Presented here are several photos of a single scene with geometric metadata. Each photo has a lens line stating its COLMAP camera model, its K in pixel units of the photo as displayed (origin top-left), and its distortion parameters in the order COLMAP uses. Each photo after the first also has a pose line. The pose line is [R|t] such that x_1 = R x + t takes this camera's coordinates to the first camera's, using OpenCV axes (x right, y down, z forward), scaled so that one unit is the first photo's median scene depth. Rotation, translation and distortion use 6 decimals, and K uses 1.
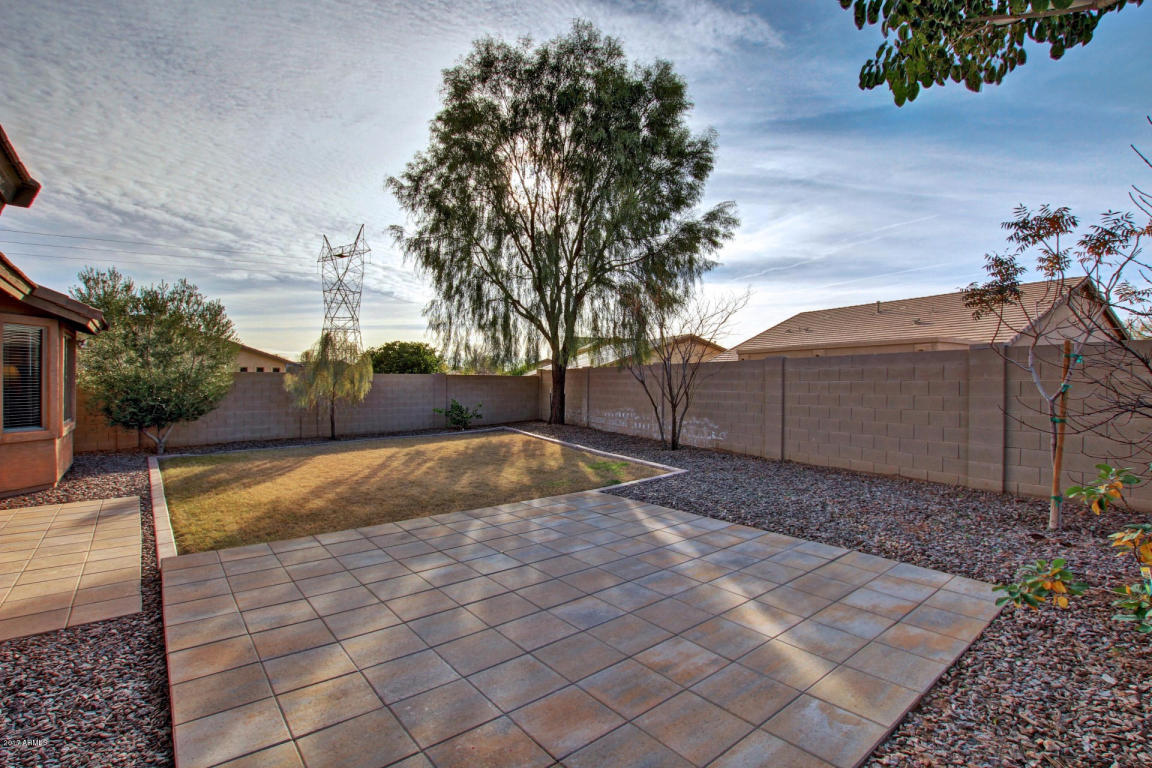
lens RADIAL K [[537.6, 0, 571.1], [0, 537.6, 384.5], [0, 0, 1]] dist [-0.027092, 0.001134]
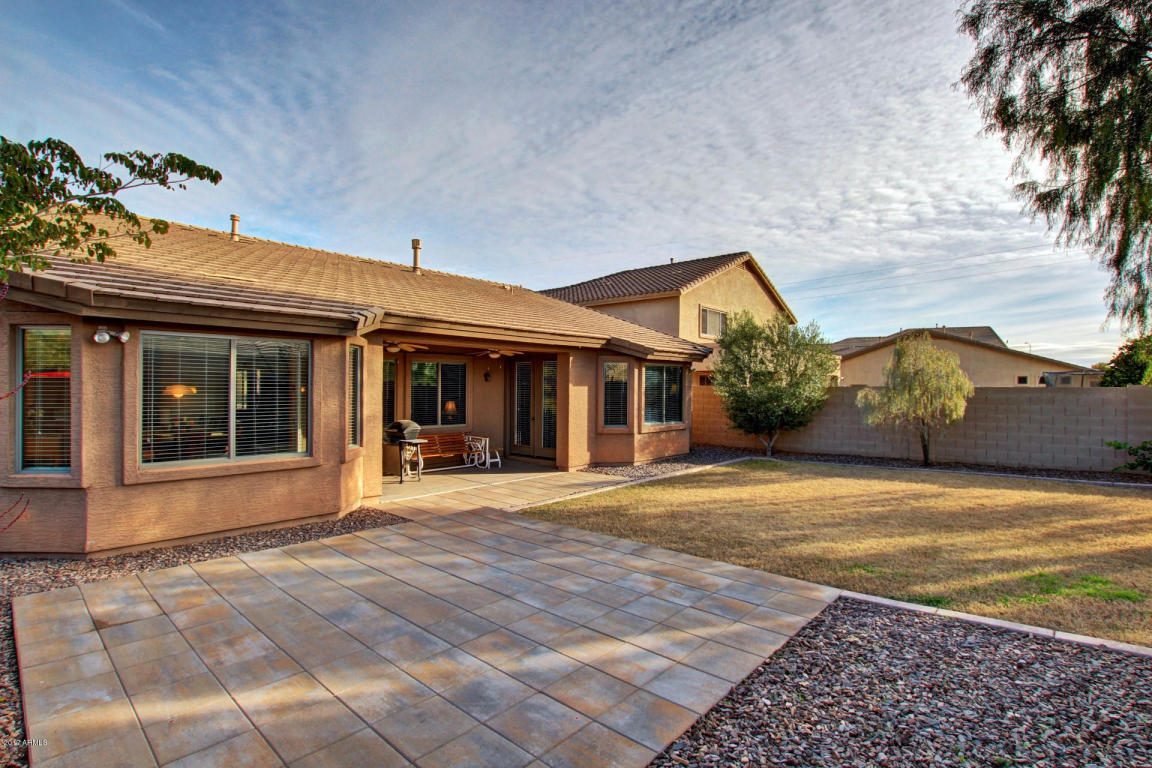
lens RADIAL K [[537.6, 0, 572.3], [0, 537.6, 384.0], [0, 0, 1]] dist [-0.027092, 0.001134]
pose [[0.155080, -0.008887, -0.987862, 0.885128], [-0.006632, 0.999928, -0.010037, -0.041034], [0.987880, 0.008108, 0.155010, 0.922278]]
